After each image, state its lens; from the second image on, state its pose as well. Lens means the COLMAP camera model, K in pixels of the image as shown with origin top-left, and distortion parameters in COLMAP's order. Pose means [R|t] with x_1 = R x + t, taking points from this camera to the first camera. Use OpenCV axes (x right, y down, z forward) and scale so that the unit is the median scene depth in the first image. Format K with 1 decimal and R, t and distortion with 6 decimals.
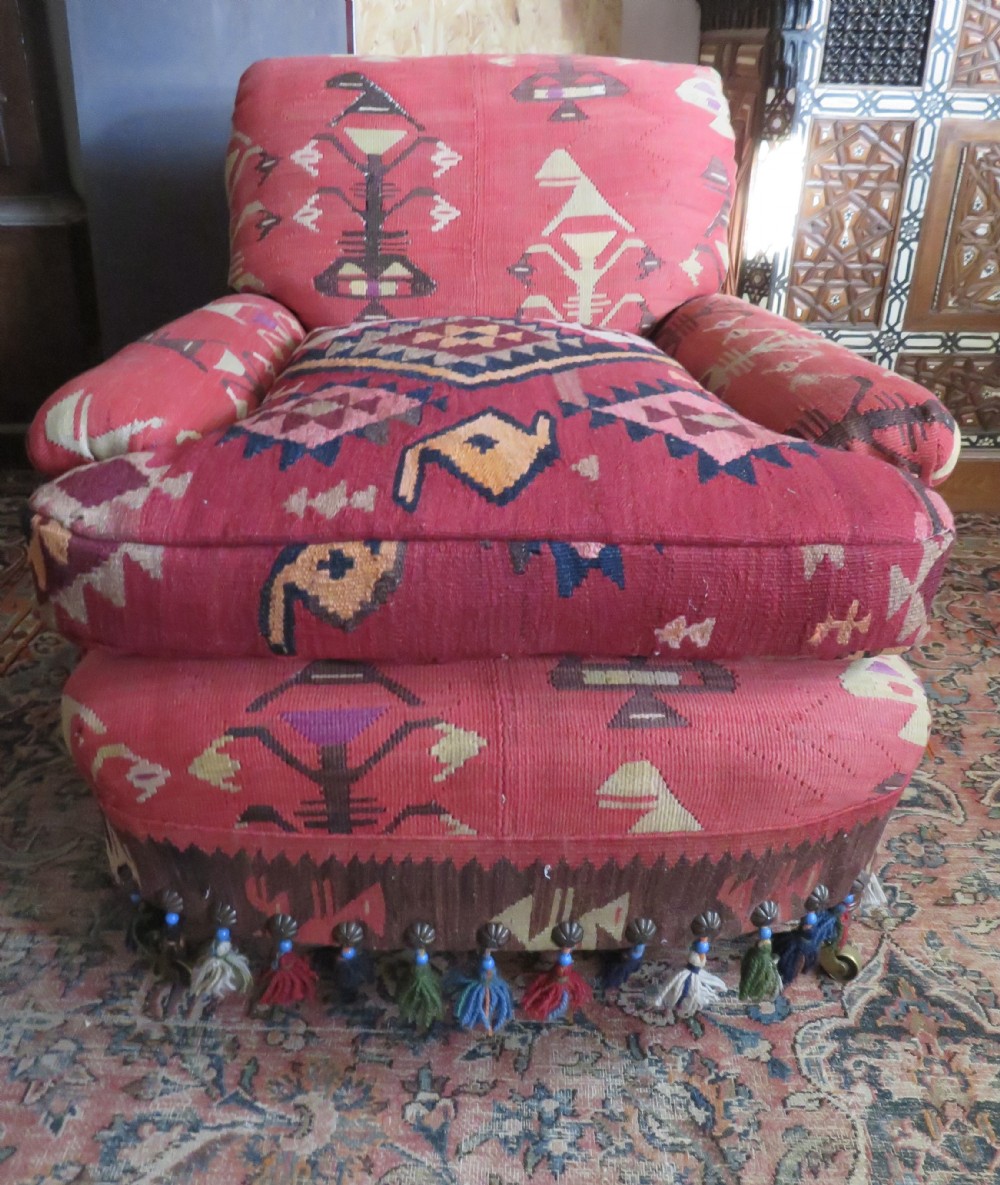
lens RADIAL K [[1045.6, 0, 491.1], [0, 1045.6, 520.4], [0, 0, 1]] dist [-0.010952, 0.011696]
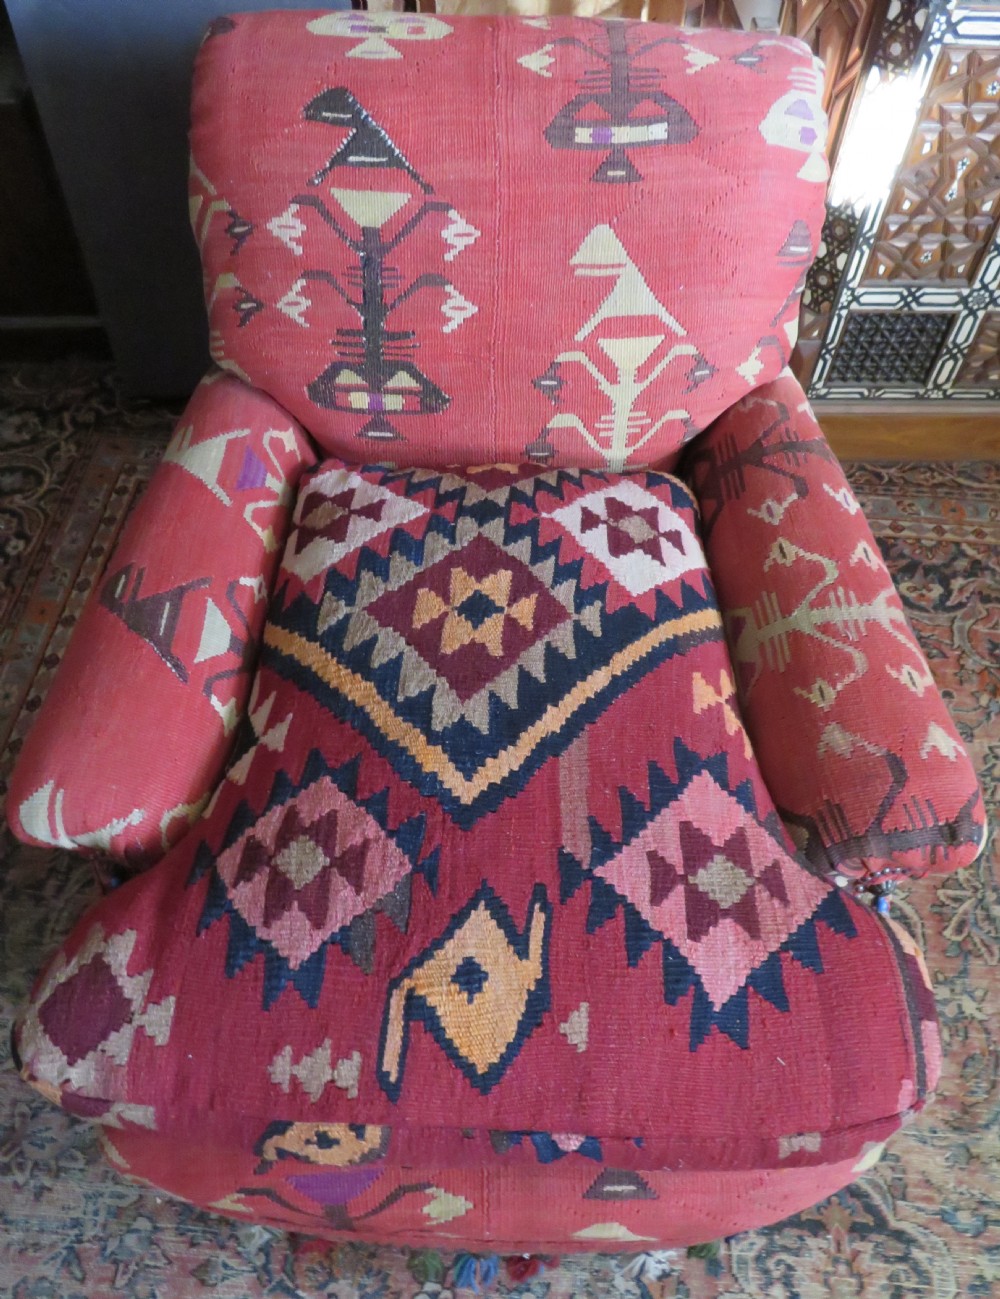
lens RADIAL K [[990.5, 0, 526.4], [0, 990.5, 589.4], [0, 0, 1]] dist [-0.012712, 0.006991]
pose [[0.999497, 0.030856, -0.007342, 0.026034], [-0.023952, 0.886041, 0.462987, -0.550925], [0.020791, -0.462579, 0.886334, 0.243459]]
